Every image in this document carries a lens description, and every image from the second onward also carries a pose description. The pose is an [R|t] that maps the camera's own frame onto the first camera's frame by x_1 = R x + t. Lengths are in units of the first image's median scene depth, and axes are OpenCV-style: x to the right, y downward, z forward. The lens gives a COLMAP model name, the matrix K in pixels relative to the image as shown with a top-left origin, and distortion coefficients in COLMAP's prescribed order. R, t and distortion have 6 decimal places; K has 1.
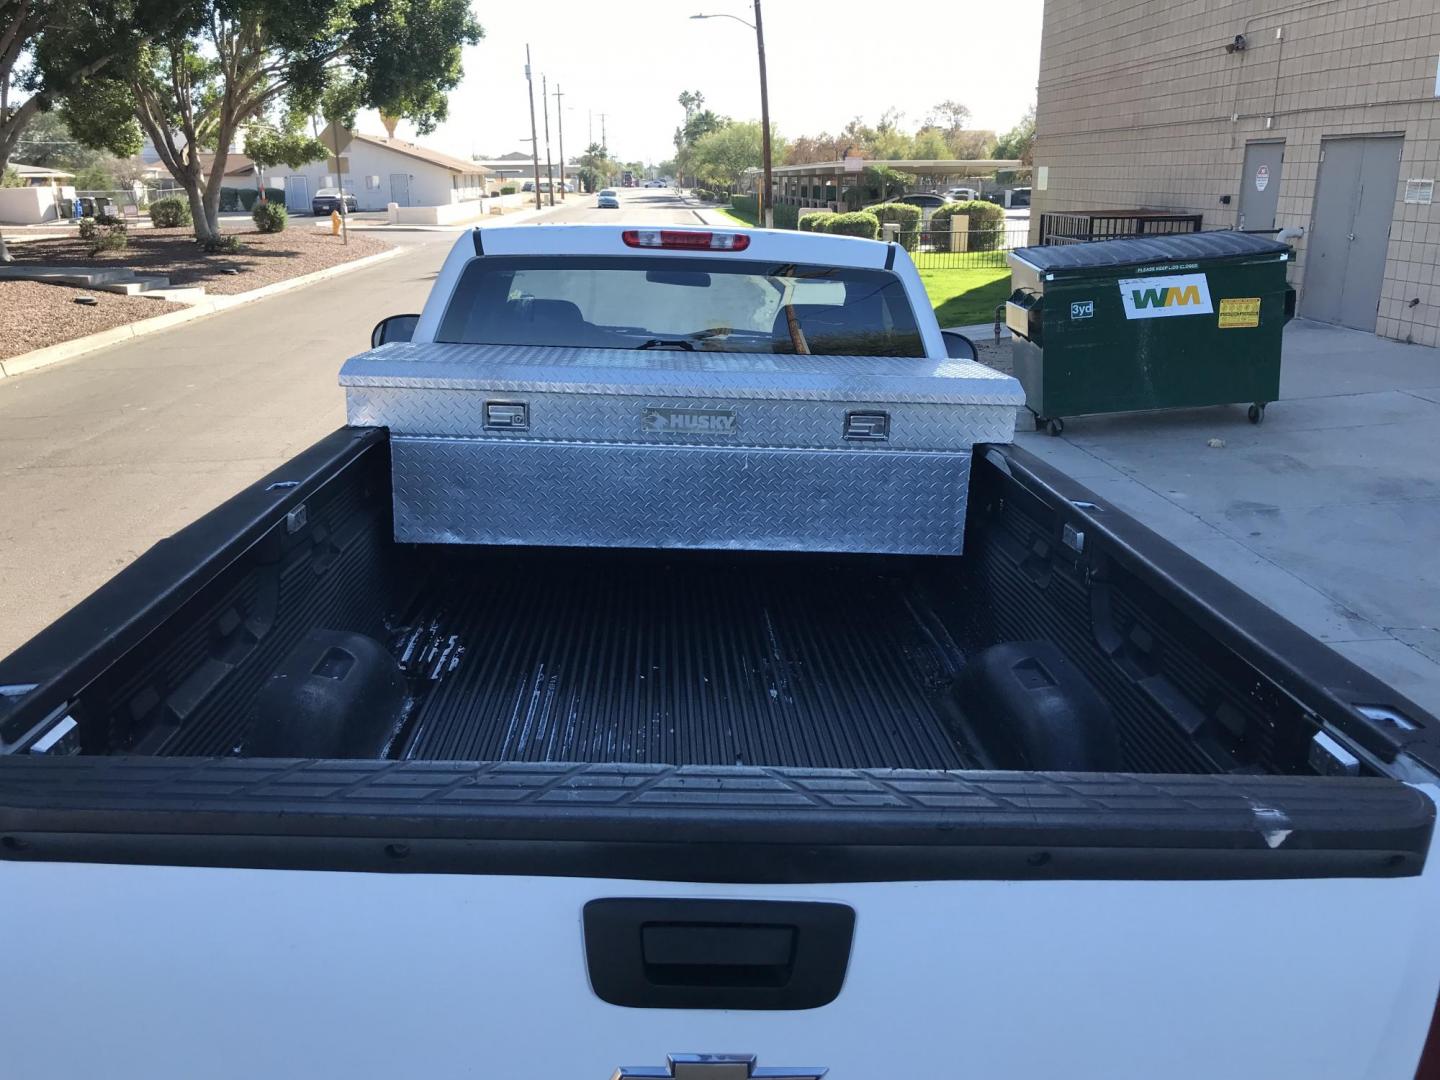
lens RADIAL K [[1073.9, 0, 720.0], [0, 1073.9, 540.0], [0, 0, 1]] dist [0.044287, -0.001286]
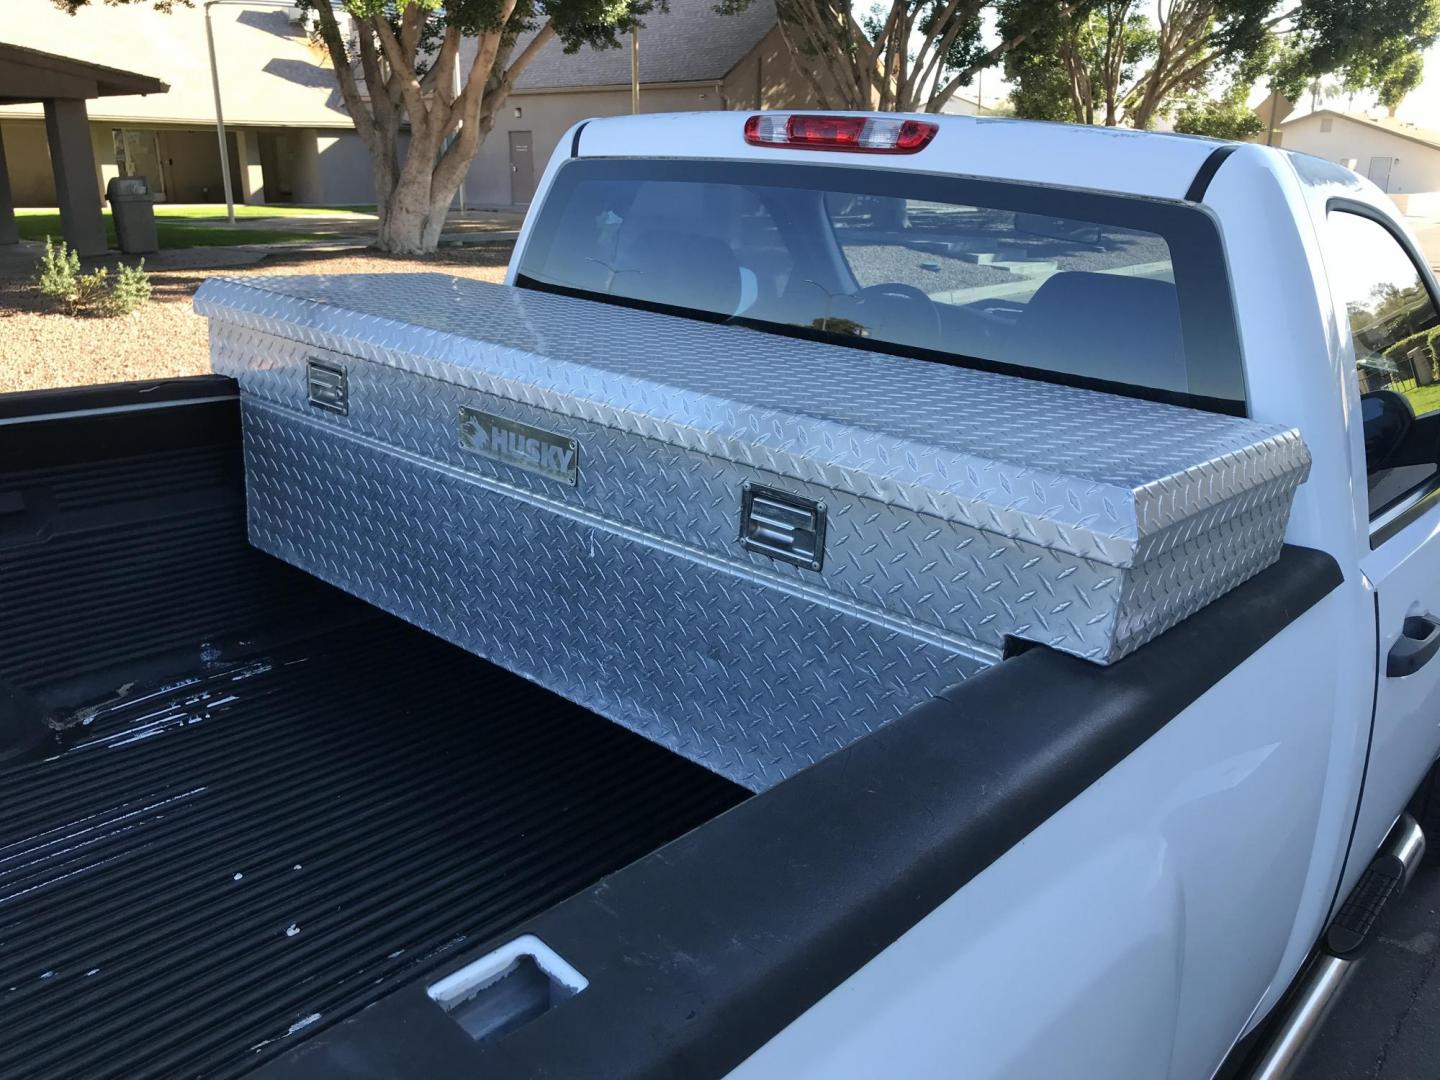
lens RADIAL K [[1168.0, 0, 720.0], [0, 1168.0, 540.0], [0, 0, 1]] dist [0.007742, -0.006284]
pose [[0.741415, 0.223748, -0.632645, 0.415320], [-0.225923, 0.970966, 0.078637, -0.131881], [0.631872, 0.084626, 0.770439, 0.620589]]
